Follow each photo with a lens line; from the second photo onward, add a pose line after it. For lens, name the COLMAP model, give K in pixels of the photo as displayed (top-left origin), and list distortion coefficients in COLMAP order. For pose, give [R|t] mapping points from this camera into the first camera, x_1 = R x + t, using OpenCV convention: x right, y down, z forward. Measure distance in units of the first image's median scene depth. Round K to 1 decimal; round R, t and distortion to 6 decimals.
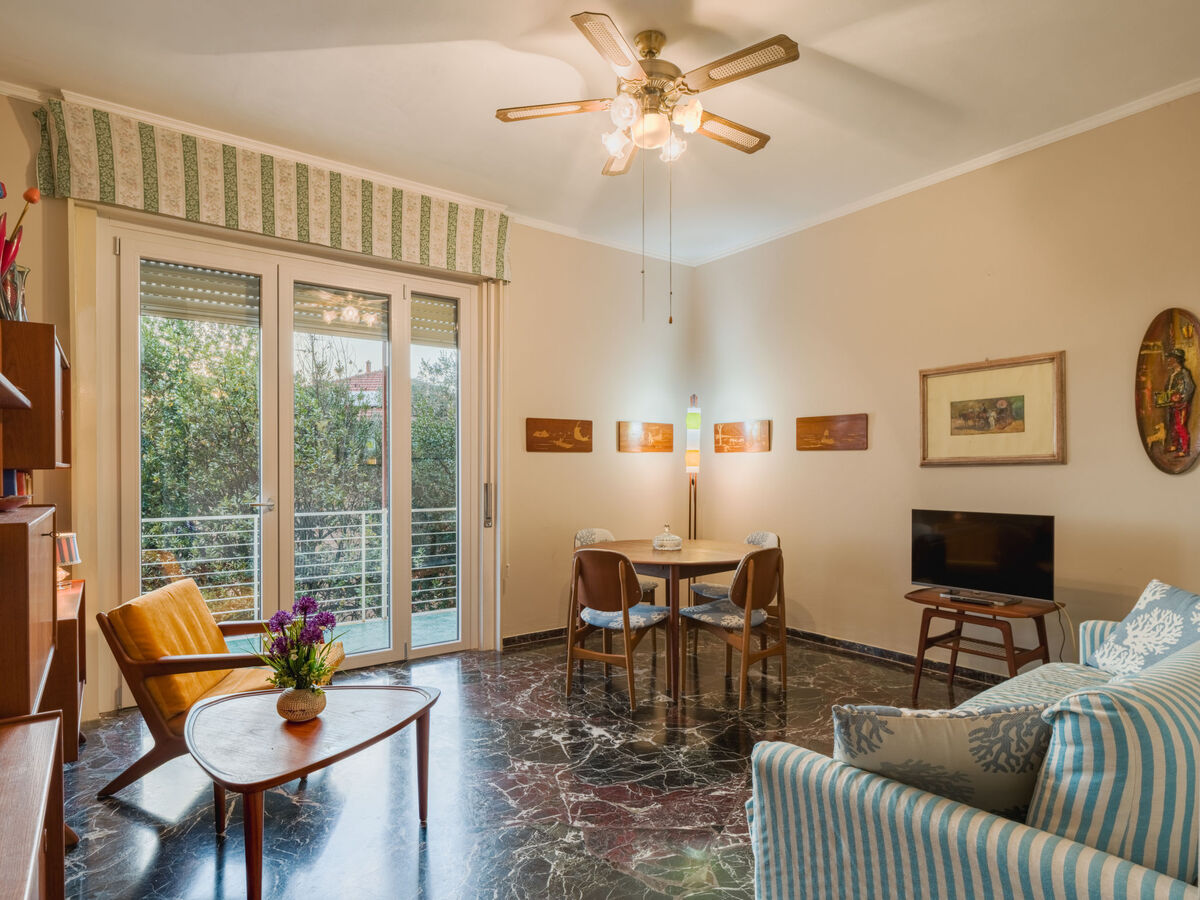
lens RADIAL K [[685.6, 0, 622.7], [0, 685.6, 471.8], [0, 0, 1]] dist [-0.000906, -0.000739]
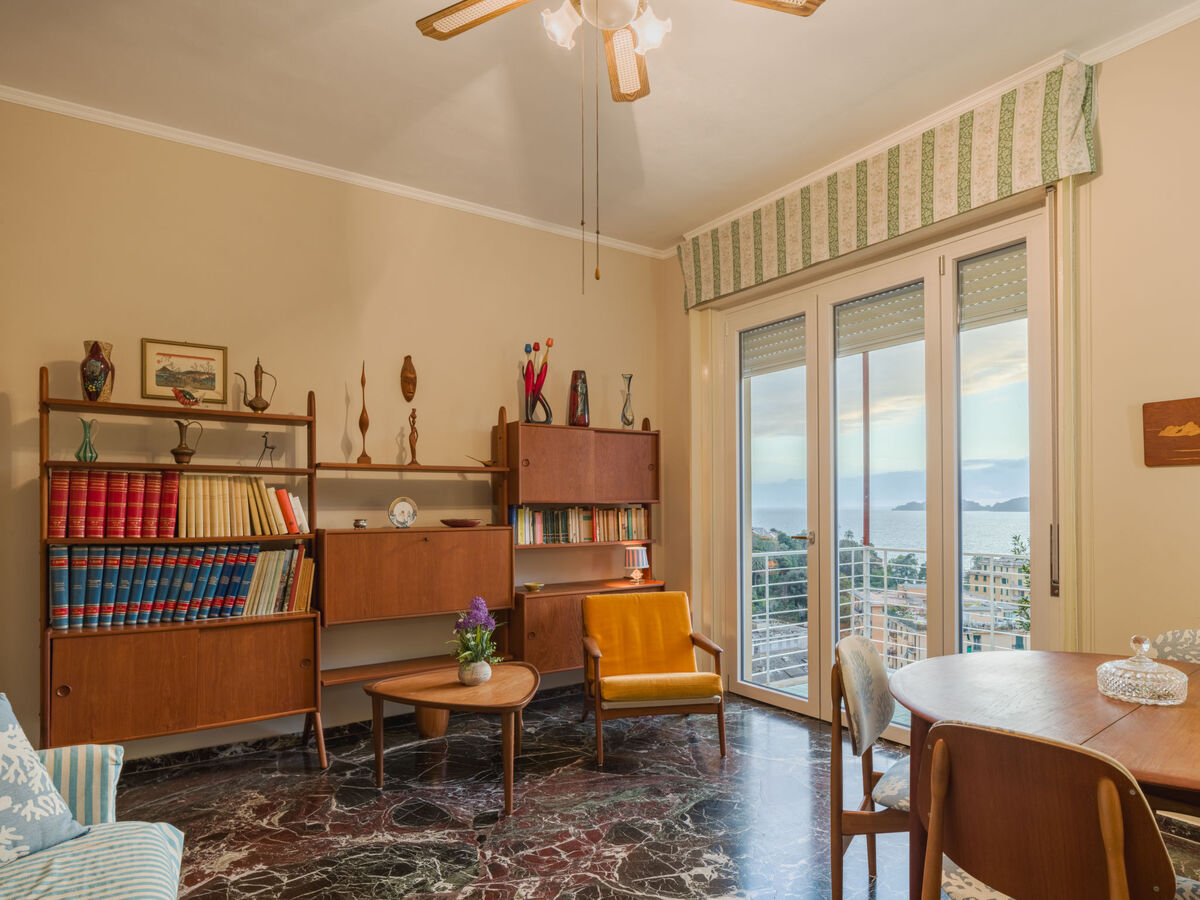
lens RADIAL K [[700.9, 0, 599.7], [0, 700.9, 490.9], [0, 0, 1]] dist [-0.000377, -0.000313]
pose [[-0.064319, -0.007906, -0.997898, 0.531733], [0.005479, 0.999951, -0.008276, -0.010507], [0.997914, -0.006000, -0.064273, 0.755473]]
